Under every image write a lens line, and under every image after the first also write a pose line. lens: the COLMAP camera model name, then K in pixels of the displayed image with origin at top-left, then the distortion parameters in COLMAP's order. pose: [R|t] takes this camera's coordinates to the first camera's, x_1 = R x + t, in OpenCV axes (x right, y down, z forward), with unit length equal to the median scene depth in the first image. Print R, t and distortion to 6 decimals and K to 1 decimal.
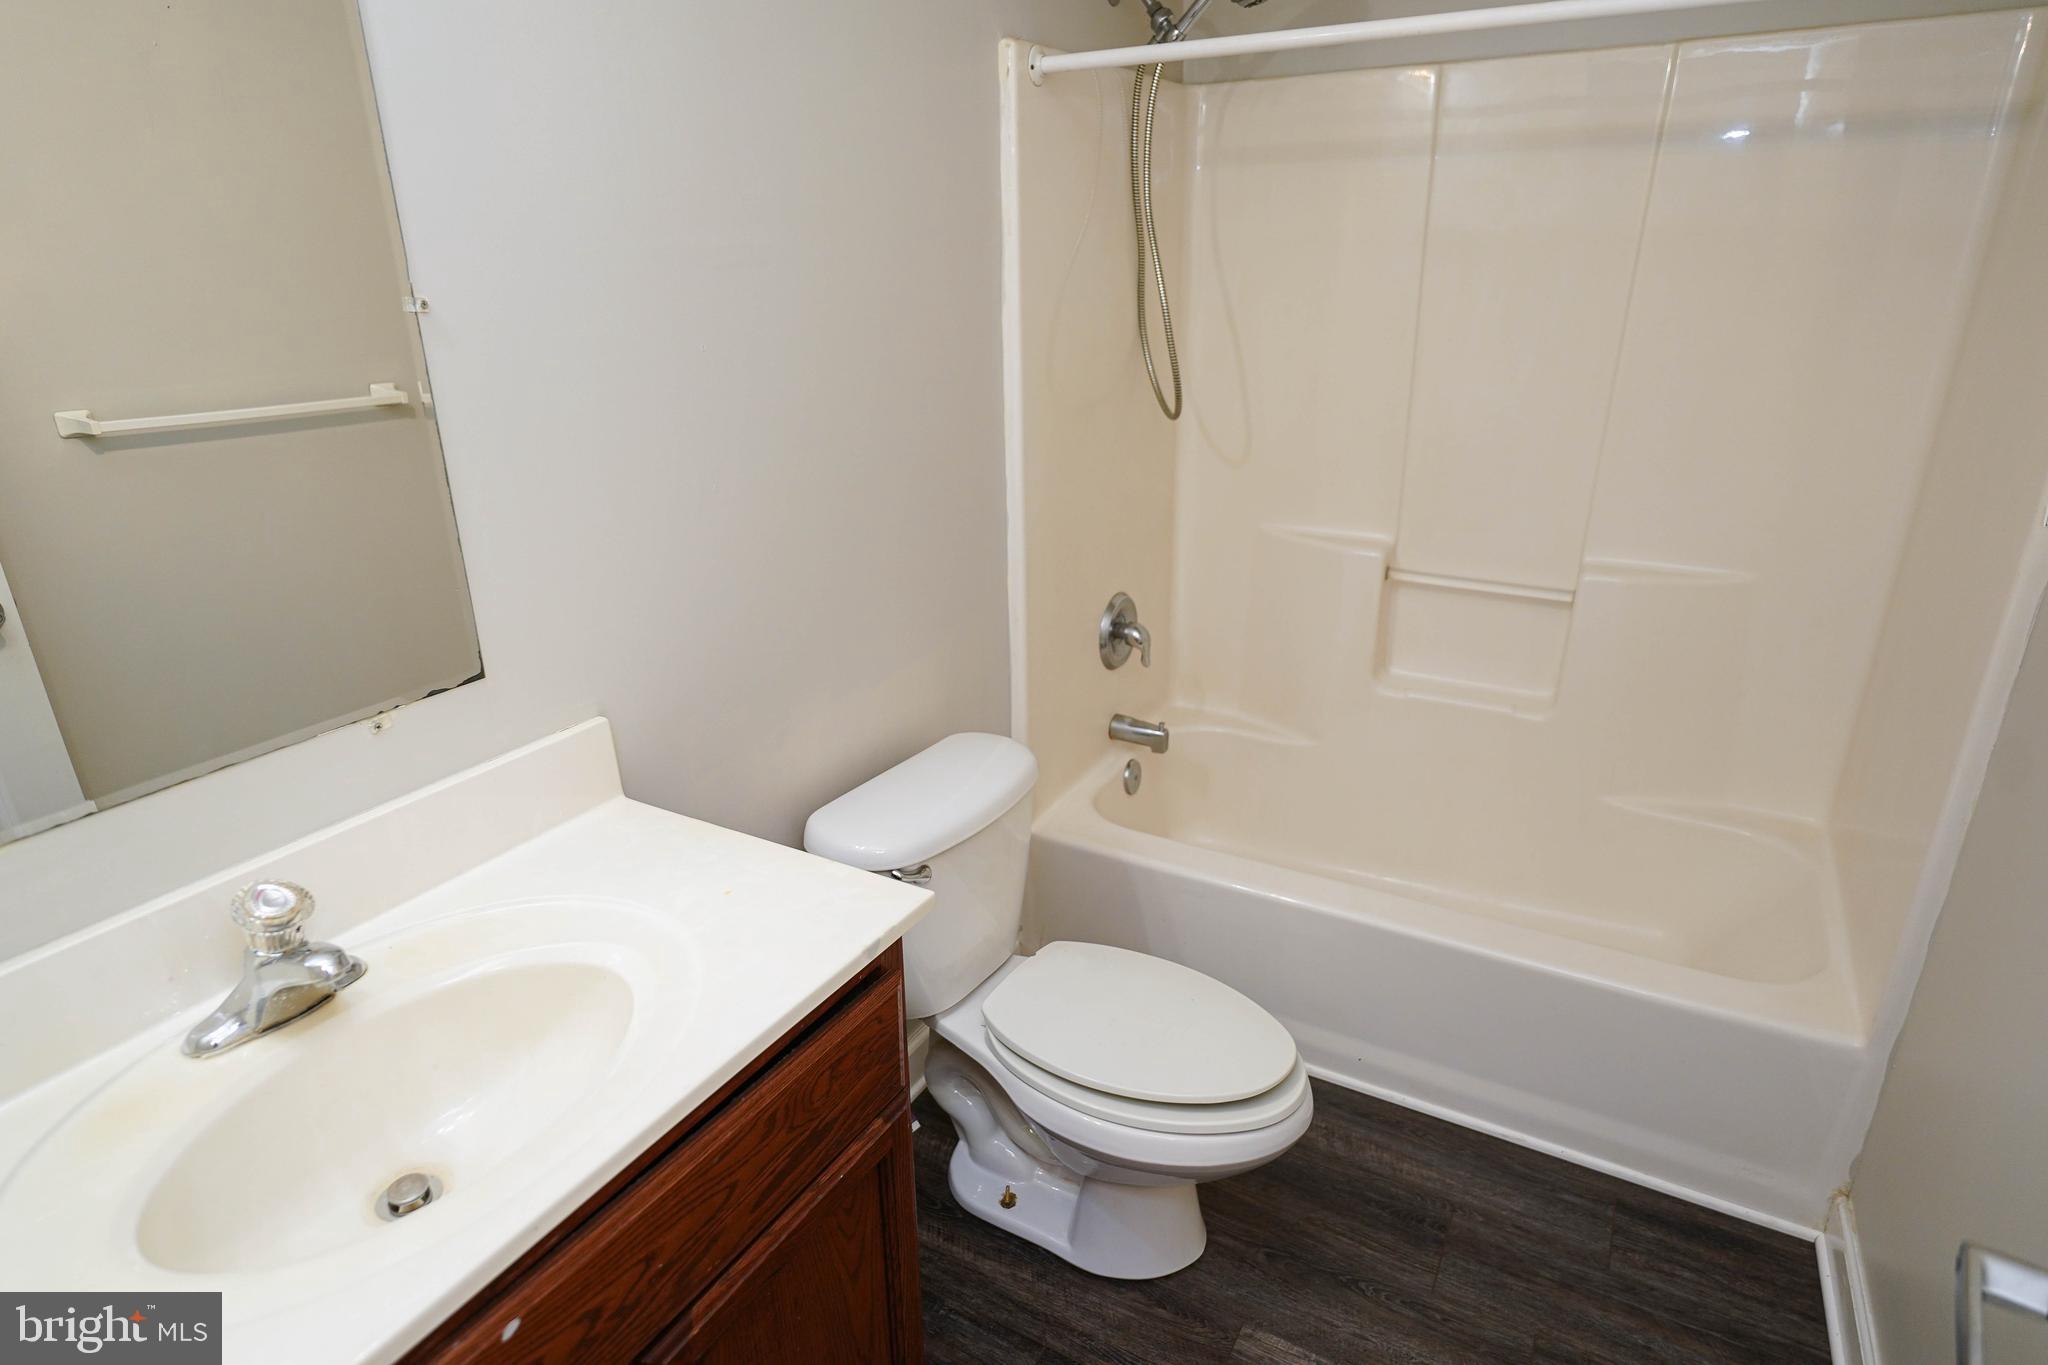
lens RADIAL K [[1109.1, 0, 1024.0], [0, 1109.1, 682.5], [0, 0, 1]] dist [0.001372, 0.001059]
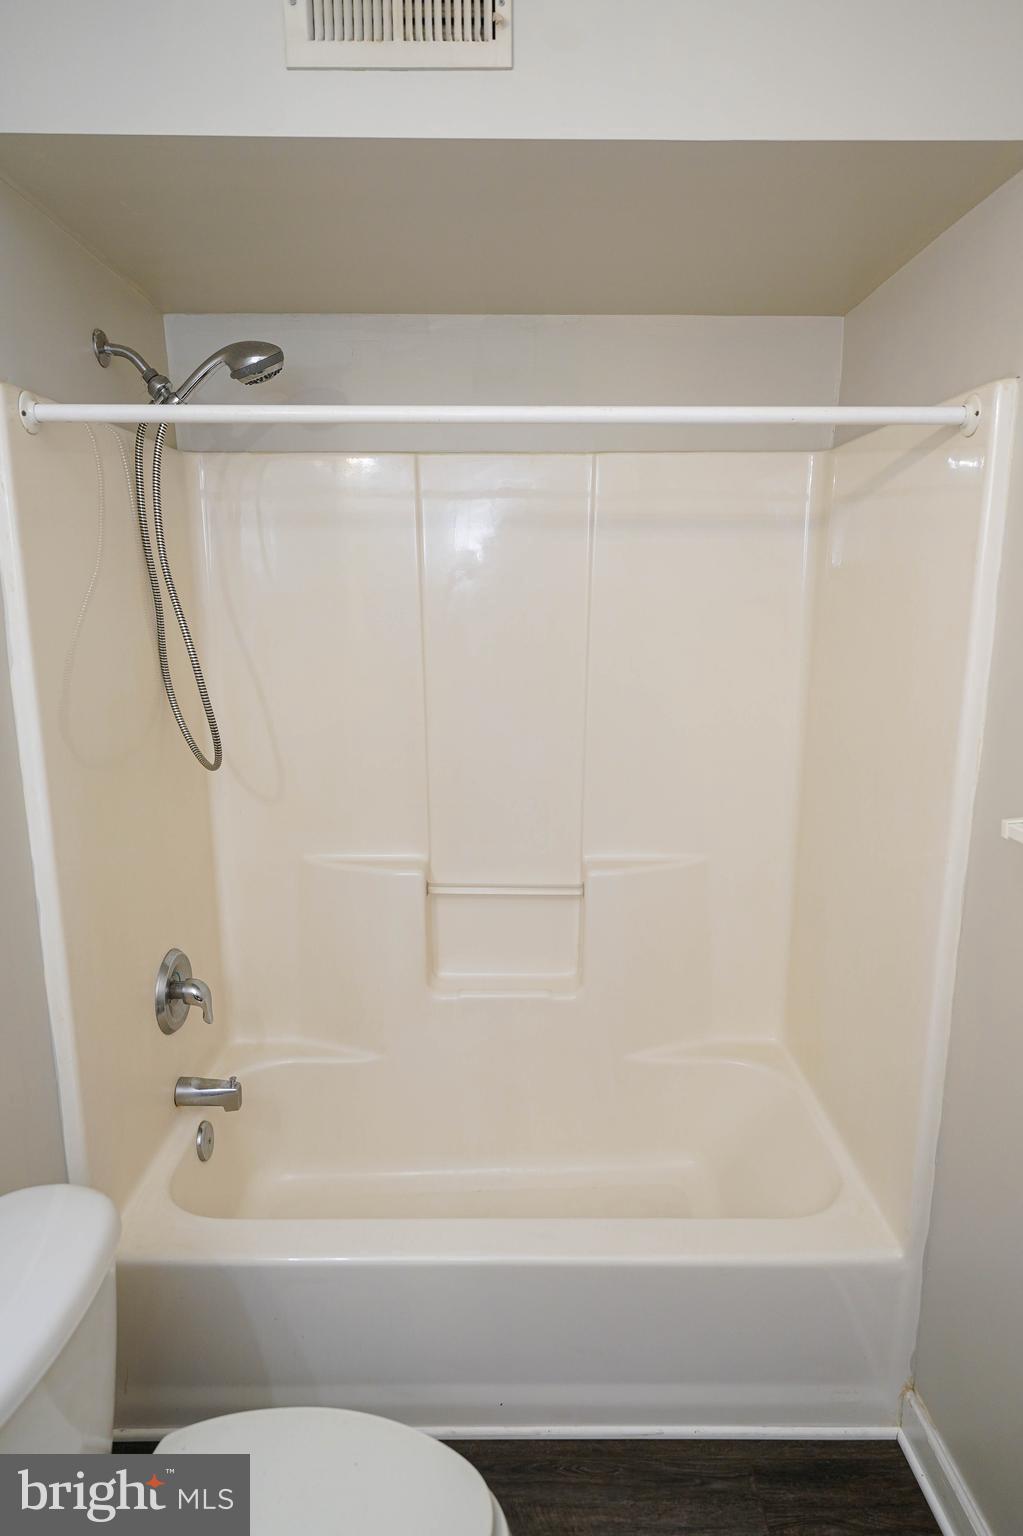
lens RADIAL K [[905.5, 0, 507.6], [0, 905.5, 784.1], [0, 0, 1]] dist [0.005800, 0.001535]
pose [[0.871495, -0.088303, 0.482389, -0.023821], [0.164783, 0.979191, -0.118456, -0.082252], [-0.461891, 0.182724, 0.867910, 0.177280]]
